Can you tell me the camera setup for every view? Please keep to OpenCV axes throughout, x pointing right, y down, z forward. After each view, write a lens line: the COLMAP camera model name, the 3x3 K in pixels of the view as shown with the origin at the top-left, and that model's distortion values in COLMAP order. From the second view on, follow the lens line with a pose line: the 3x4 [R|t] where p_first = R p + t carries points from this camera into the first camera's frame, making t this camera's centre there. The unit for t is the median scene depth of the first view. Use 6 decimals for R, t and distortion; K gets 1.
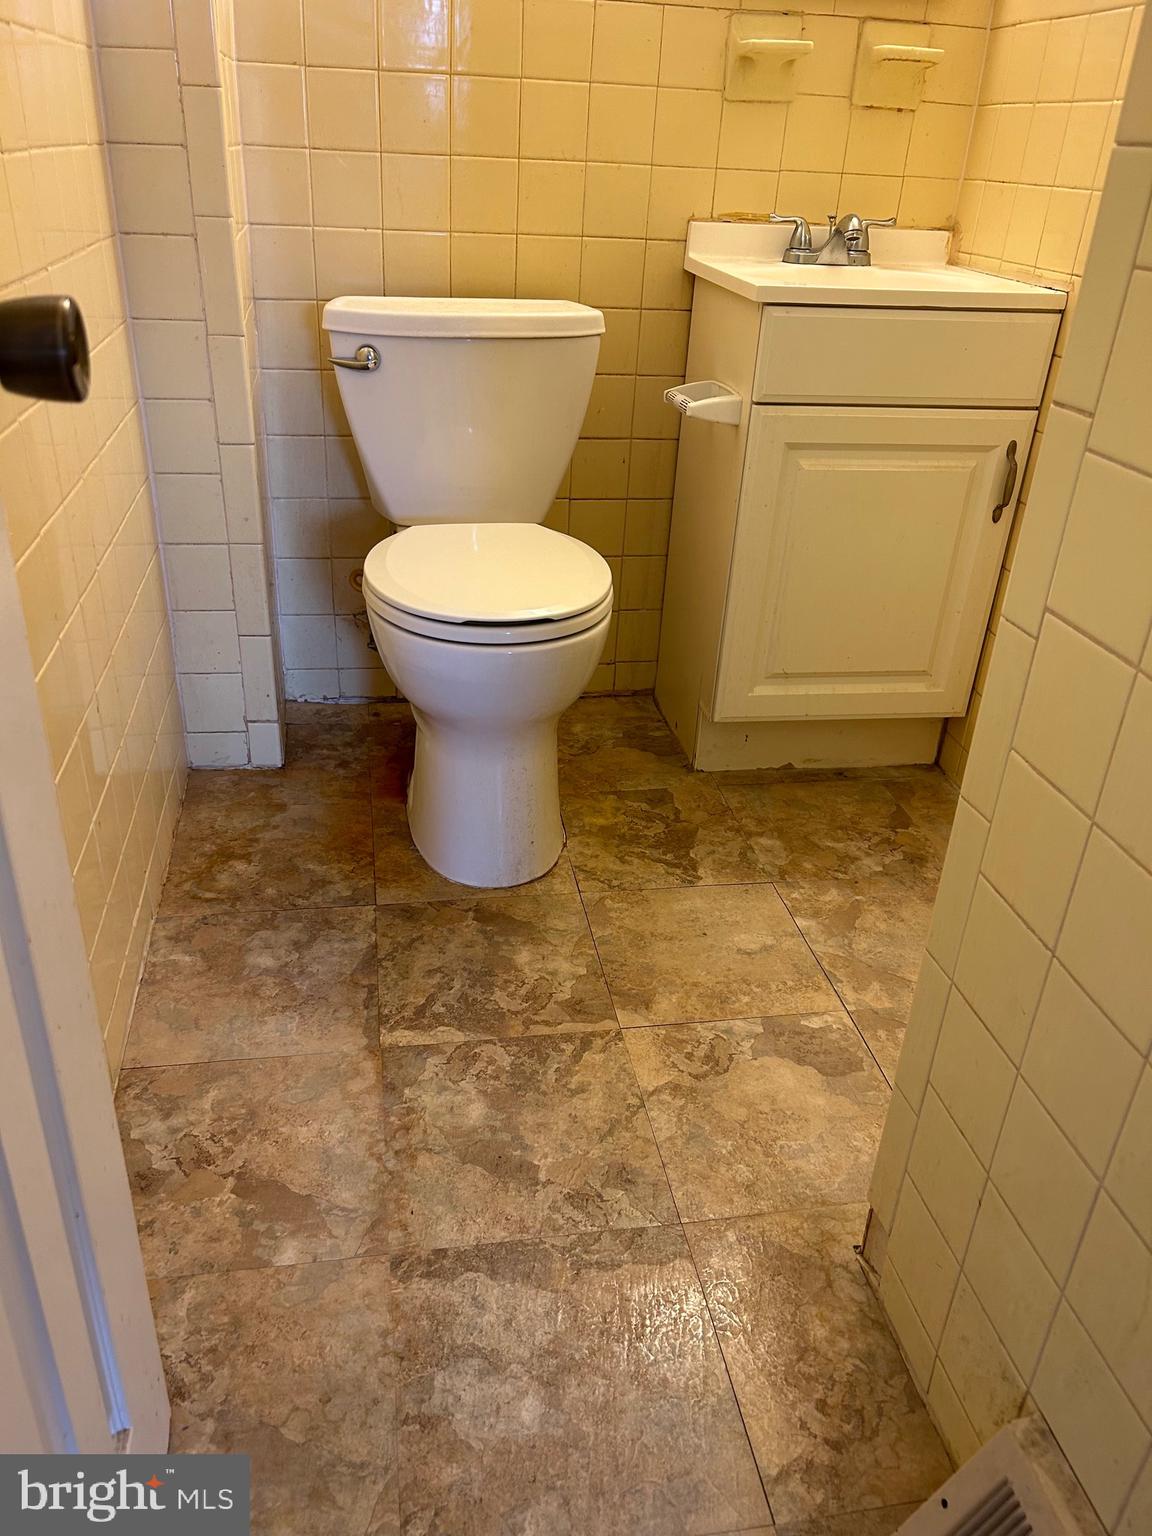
lens RADIAL K [[1177.9, 0, 536.9], [0, 1177.9, 768.8], [0, 0, 1]] dist [0.090051, -0.107531]
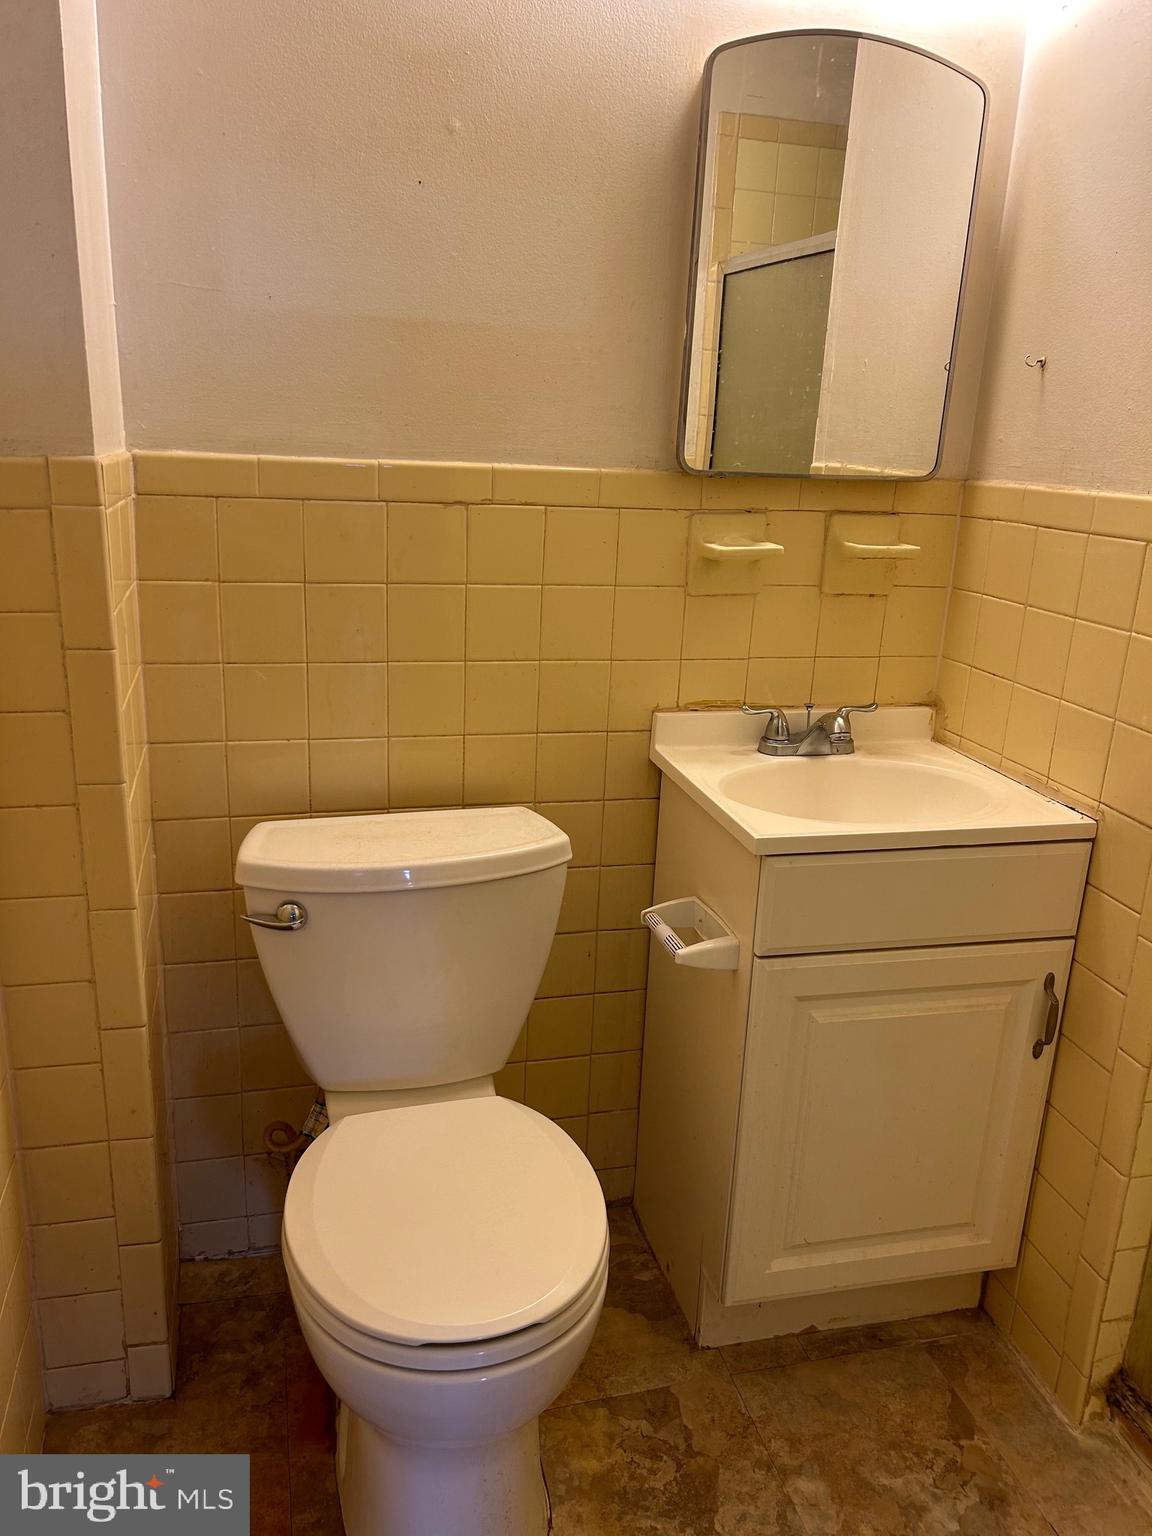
lens RADIAL K [[1173.5, 0, 552.1], [0, 1173.5, 771.2], [0, 0, 1]] dist [0.090468, -0.104447]
pose [[0.995834, -0.026671, 0.087199, -0.028134], [0.043346, 0.979775, -0.195352, -0.249487], [-0.080225, 0.198318, 0.976849, 0.152606]]
